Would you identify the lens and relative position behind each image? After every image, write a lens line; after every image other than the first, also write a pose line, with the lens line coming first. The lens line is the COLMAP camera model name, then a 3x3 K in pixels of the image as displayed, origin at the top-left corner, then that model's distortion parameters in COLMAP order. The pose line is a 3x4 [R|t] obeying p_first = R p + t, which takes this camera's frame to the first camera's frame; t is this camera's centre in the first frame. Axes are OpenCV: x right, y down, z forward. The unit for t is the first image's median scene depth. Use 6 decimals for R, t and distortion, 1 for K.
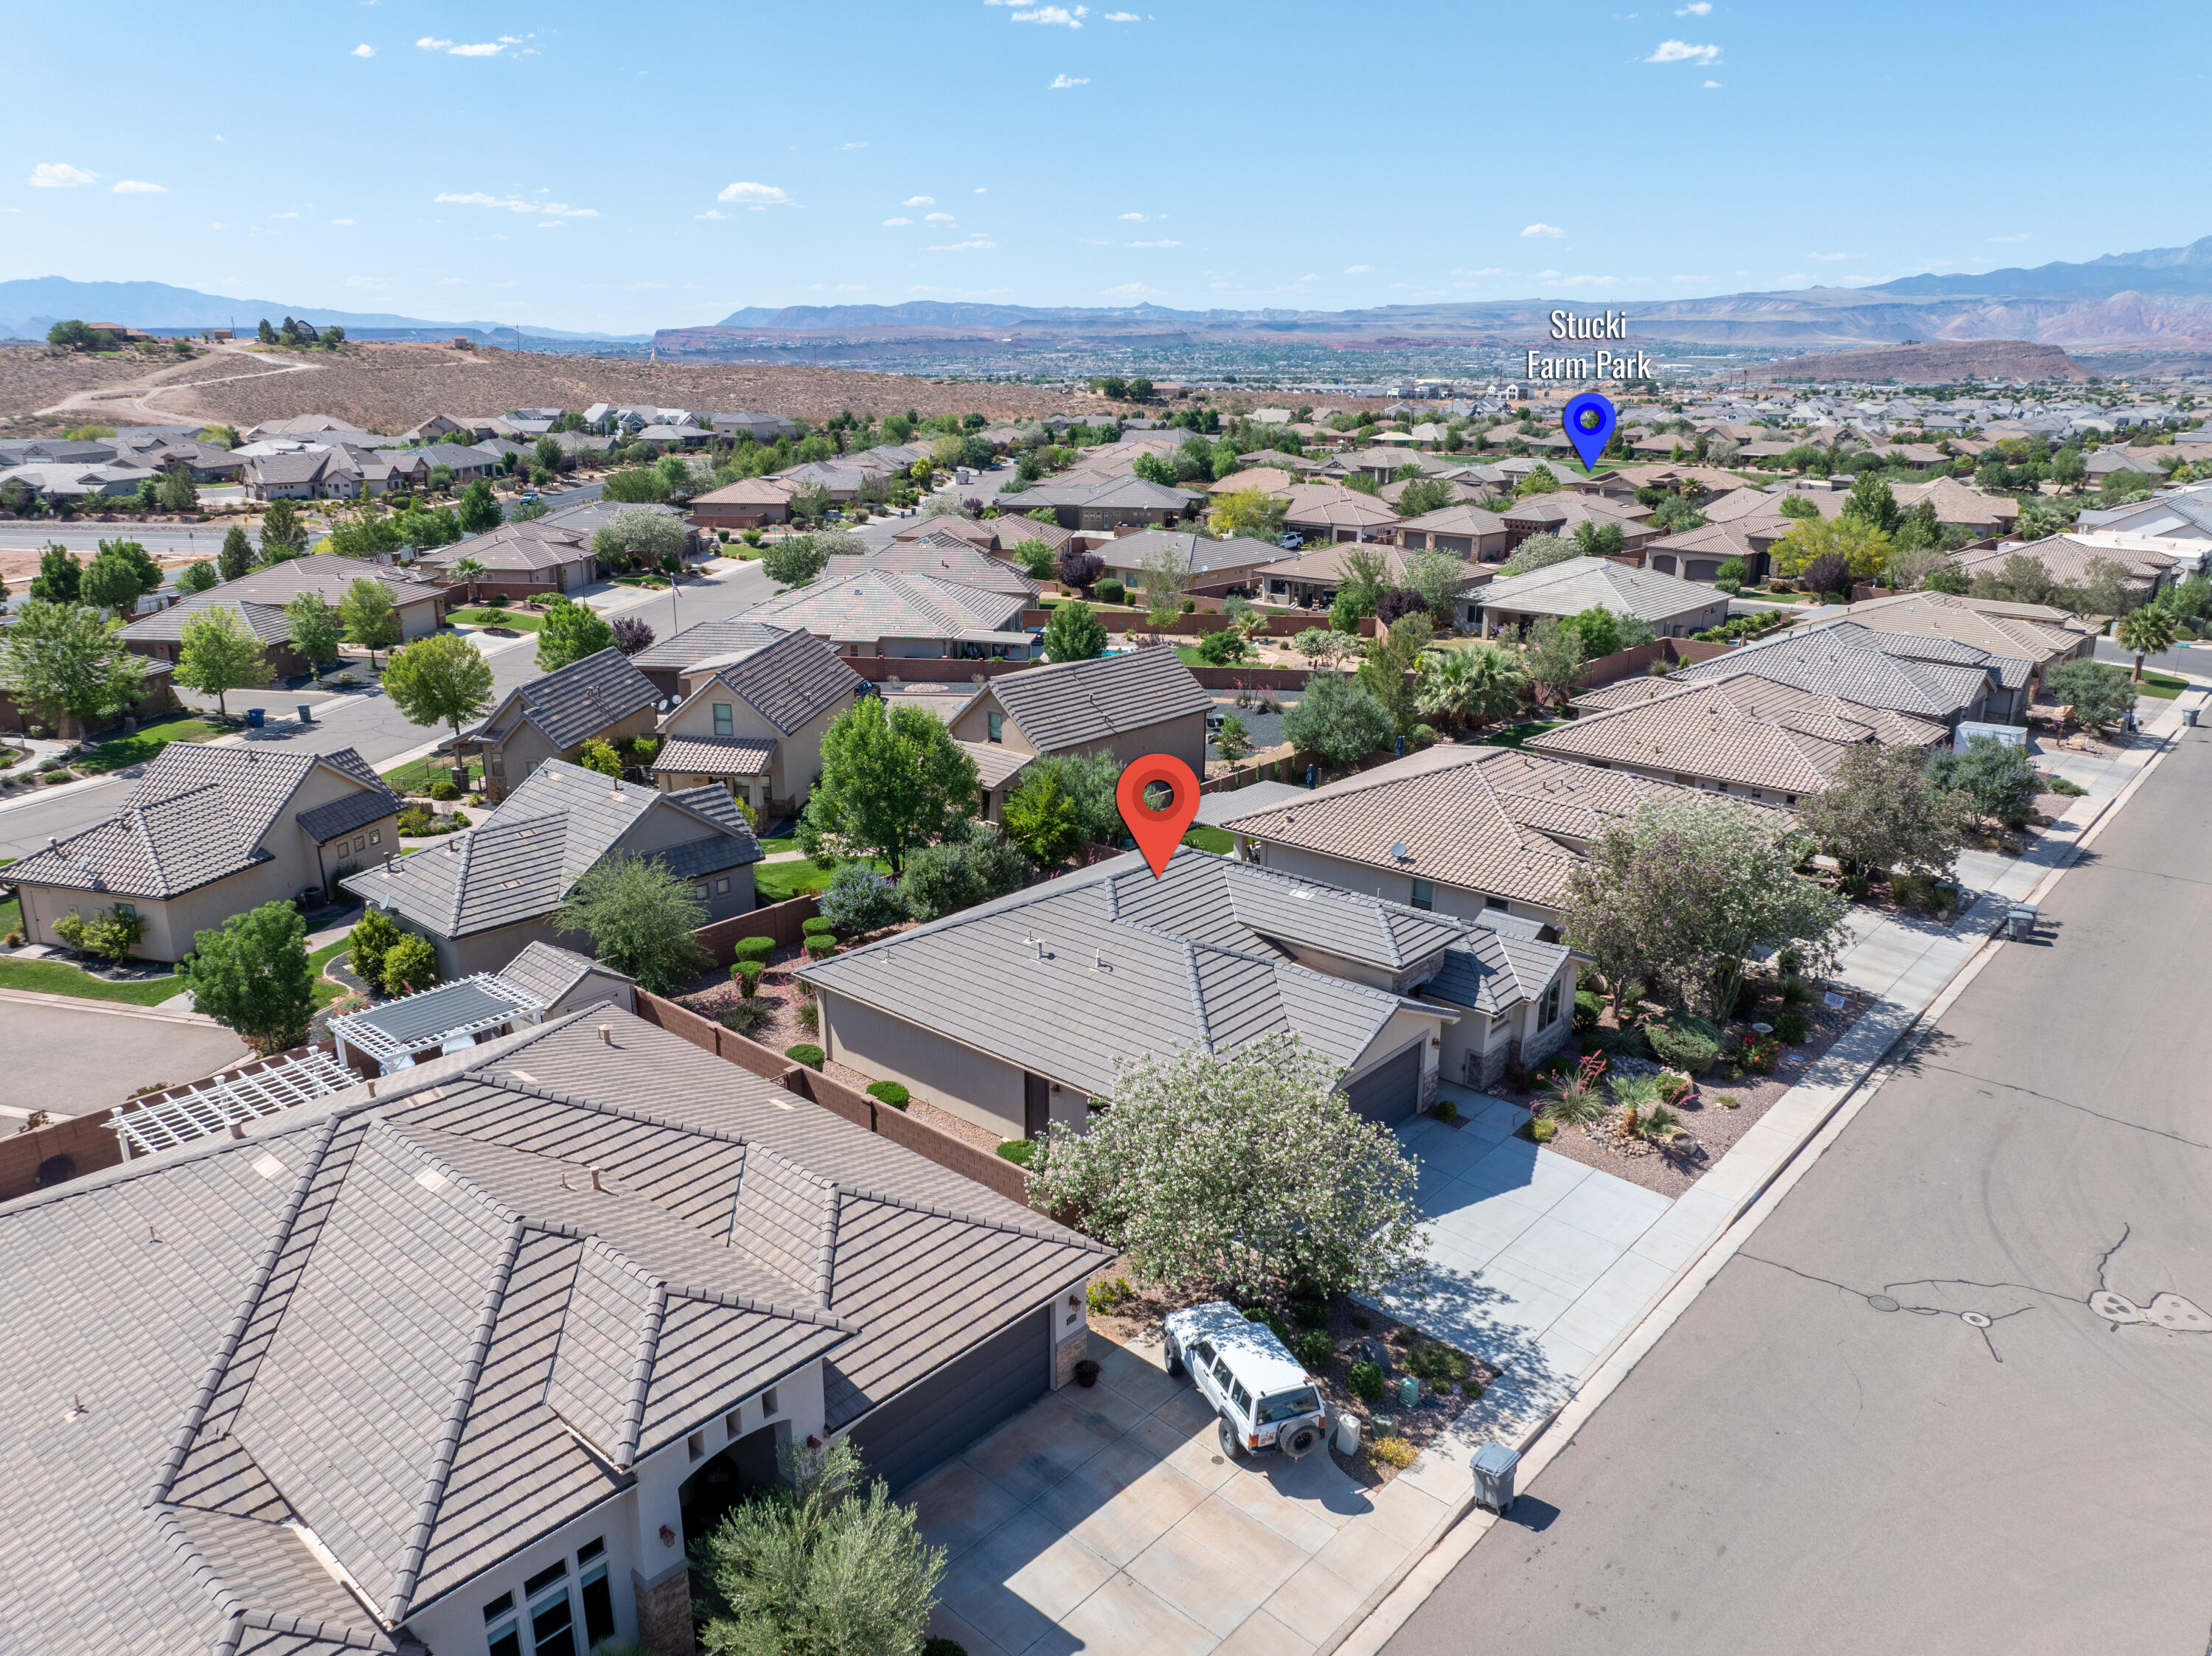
lens RADIAL K [[1564.1, 0, 1110.0], [0, 1564.1, 836.6], [0, 0, 1]] dist [-0.040521, 0.006066]
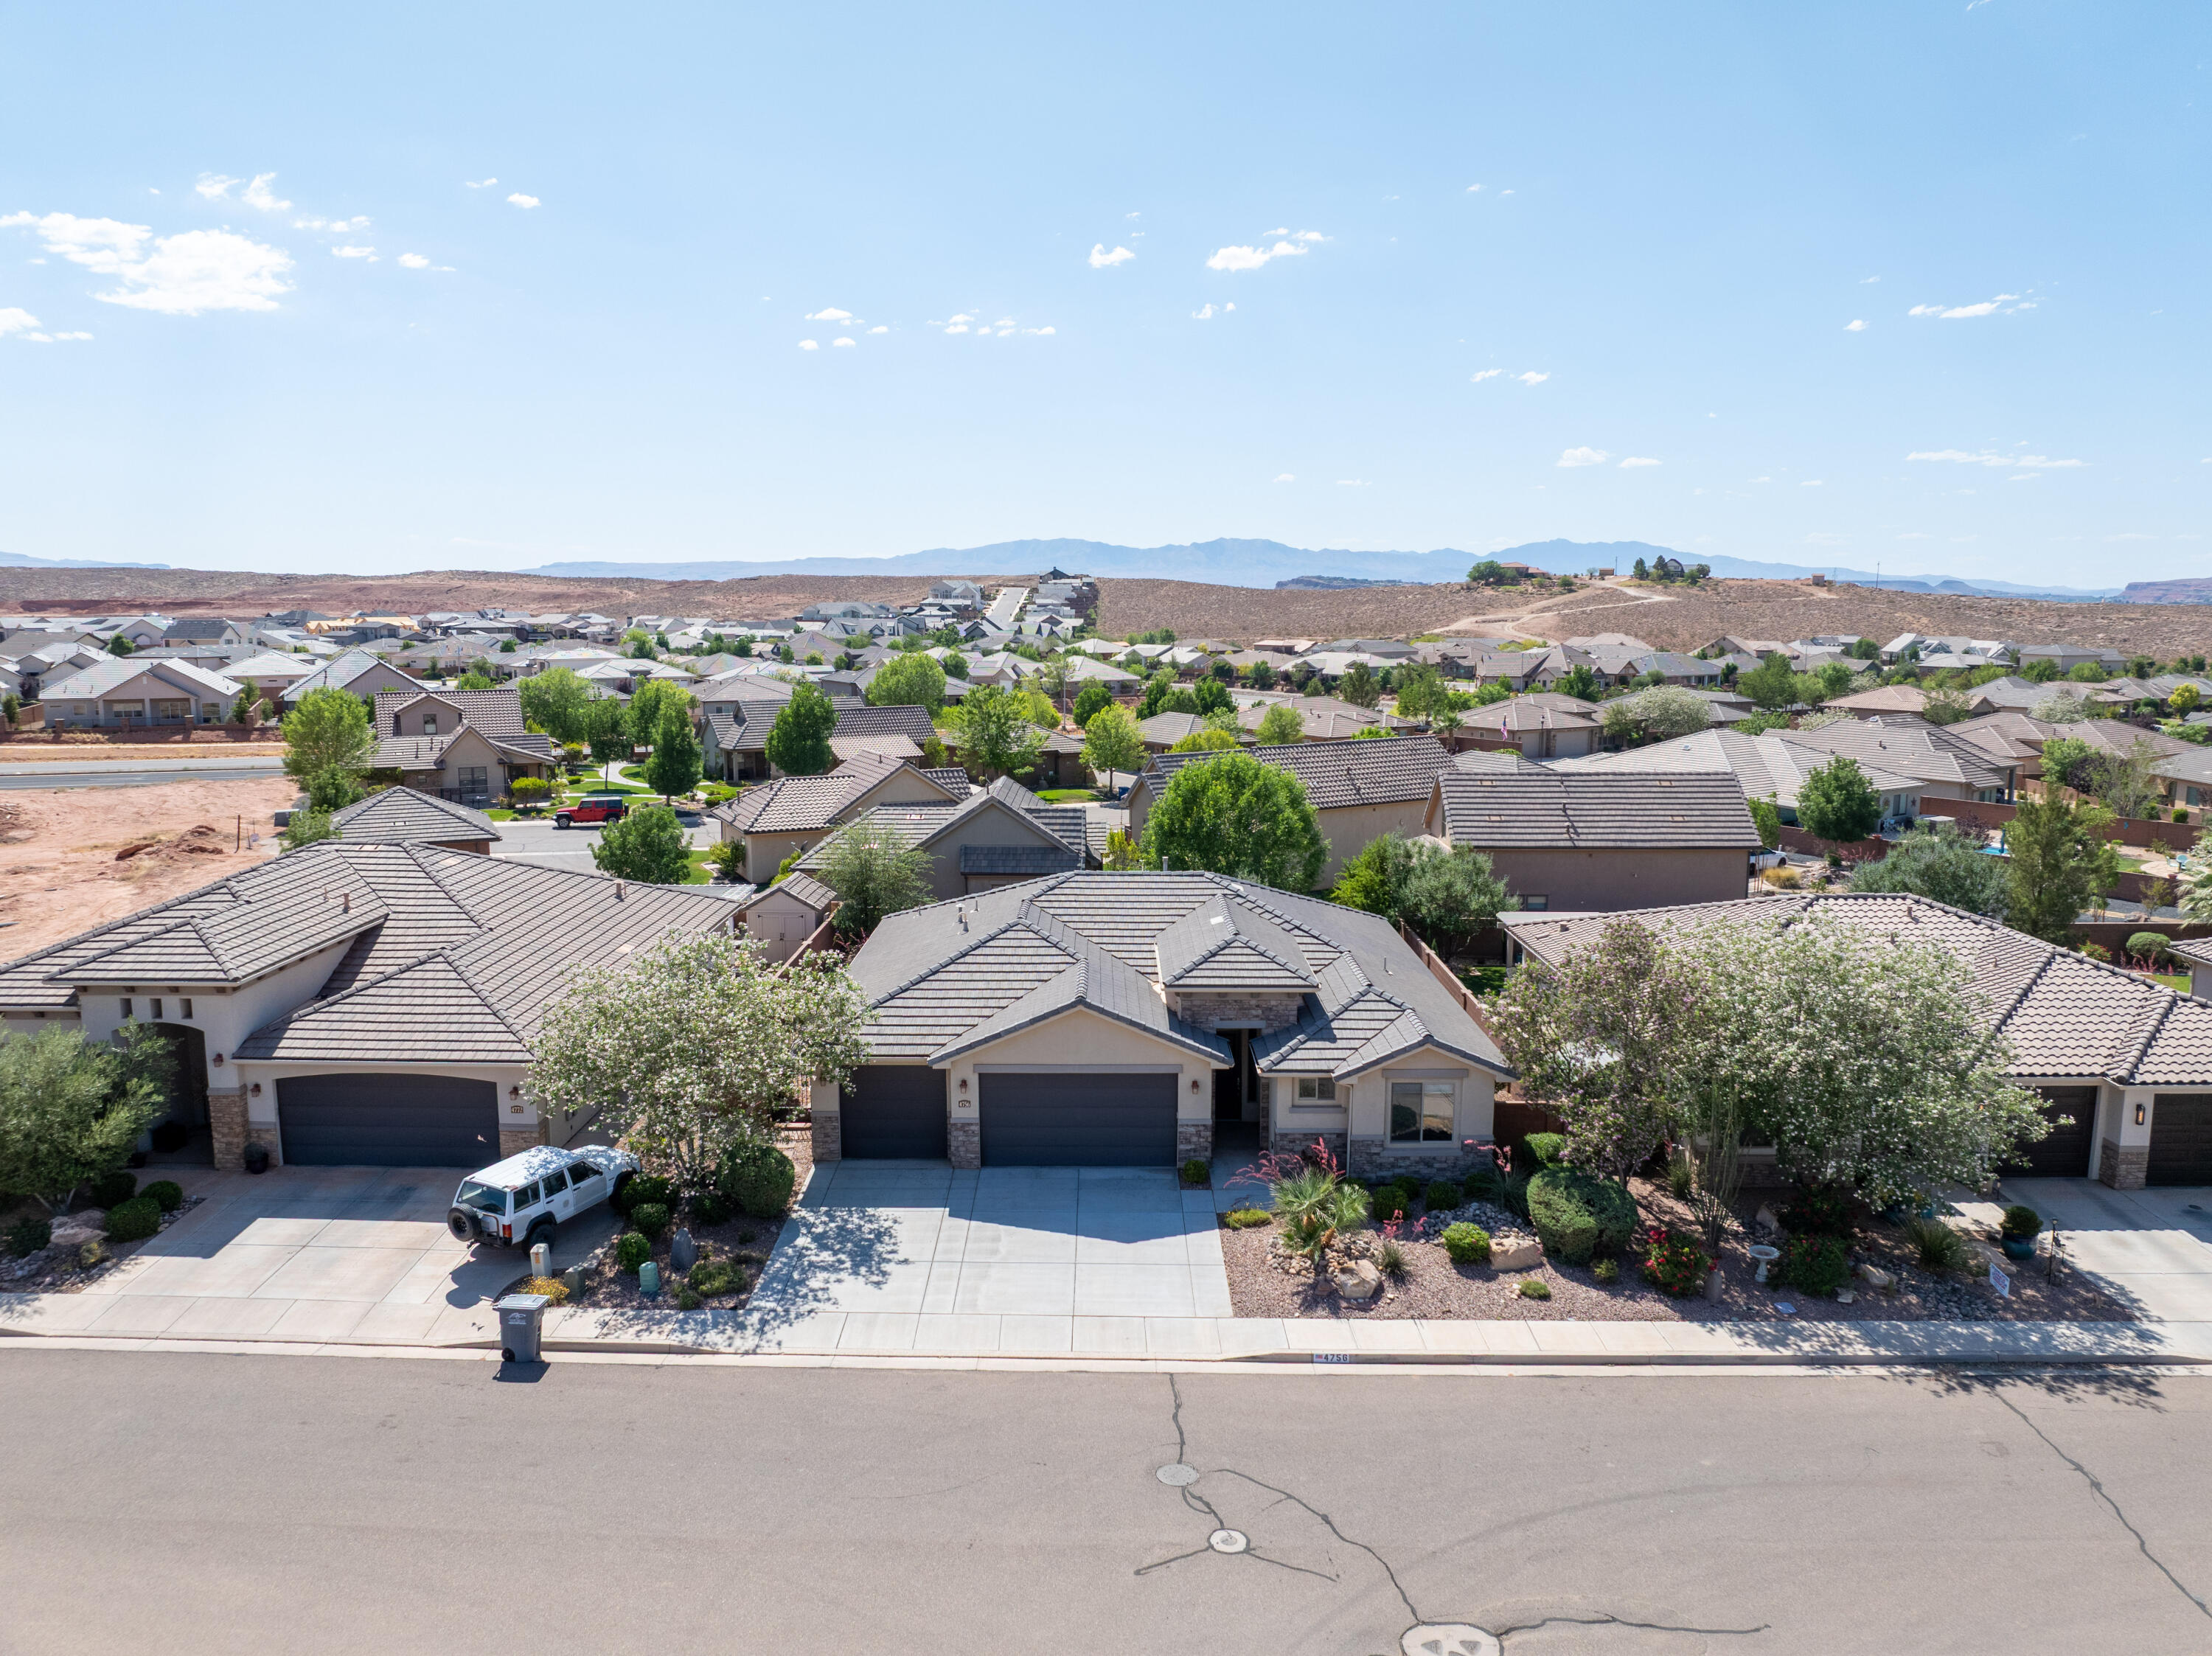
lens RADIAL K [[1564.1, 0, 1110.0], [0, 1564.1, 836.6], [0, 0, 1]] dist [-0.040521, 0.006066]
pose [[0.650048, 0.107322, -0.752277, 0.285348], [-0.223882, 0.973084, -0.054636, 0.020392], [0.726164, 0.203937, 0.656578, 0.135456]]
